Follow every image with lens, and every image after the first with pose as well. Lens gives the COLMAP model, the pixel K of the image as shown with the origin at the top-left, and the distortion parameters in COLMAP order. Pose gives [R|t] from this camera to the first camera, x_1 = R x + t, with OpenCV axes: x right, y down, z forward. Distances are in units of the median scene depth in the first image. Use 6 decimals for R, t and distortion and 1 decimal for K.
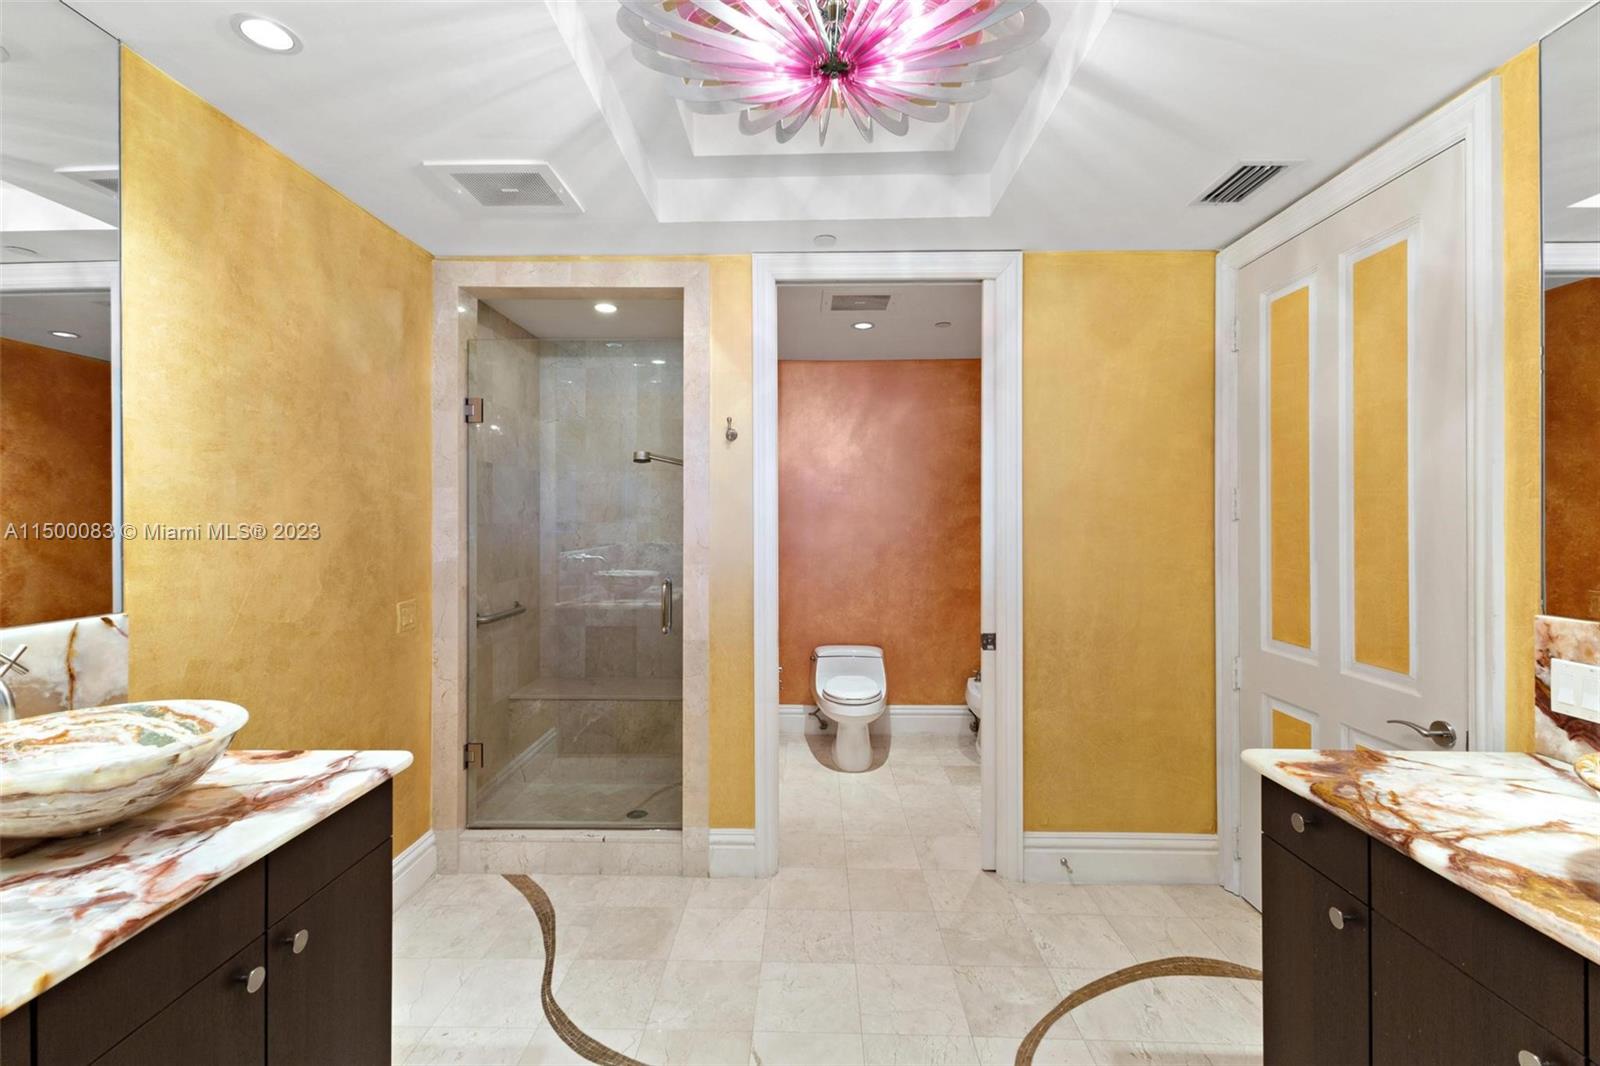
lens RADIAL K [[688.5, 0, 797.9], [0, 688.5, 522.6], [0, 0, 1]] dist [0.009325, -0.002888]
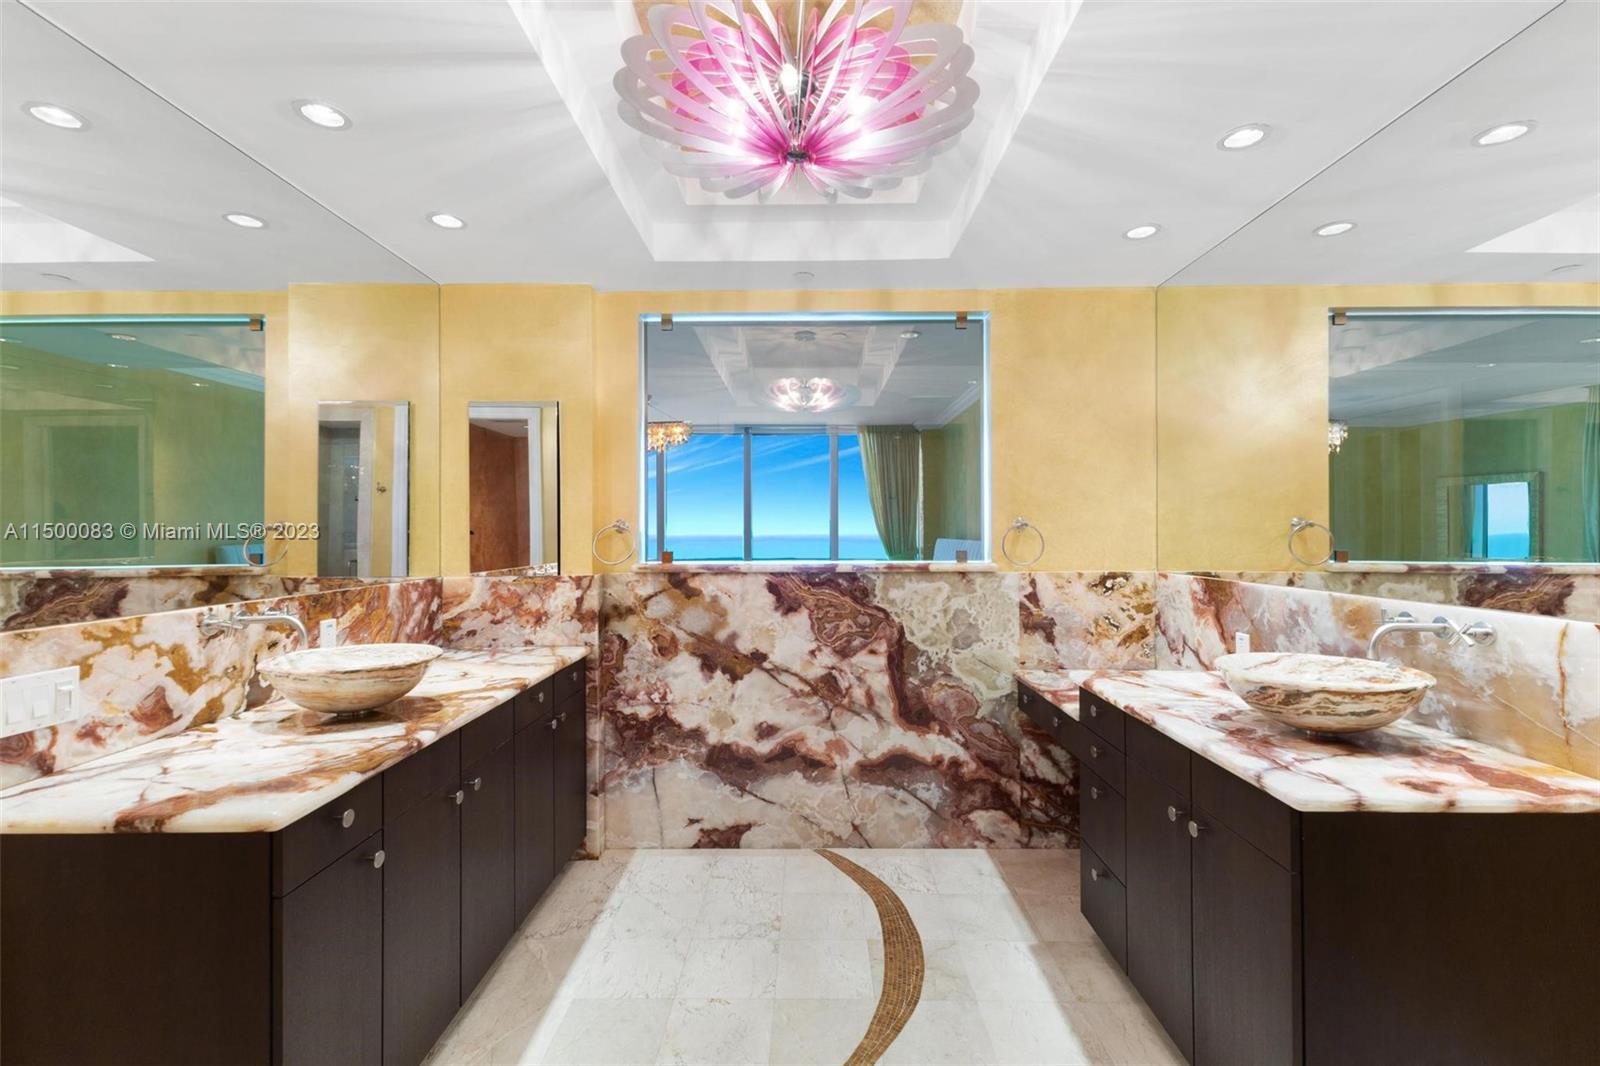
lens RADIAL K [[688.5, 0, 802.9], [0, 688.5, 528.1], [0, 0, 1]] dist [0.009325, -0.002888]
pose [[-0.999935, 0.005069, -0.010218, 0.055212], [0.005044, 0.999984, 0.002520, 0.002657], [0.010231, 0.002469, -0.999945, 2.070058]]
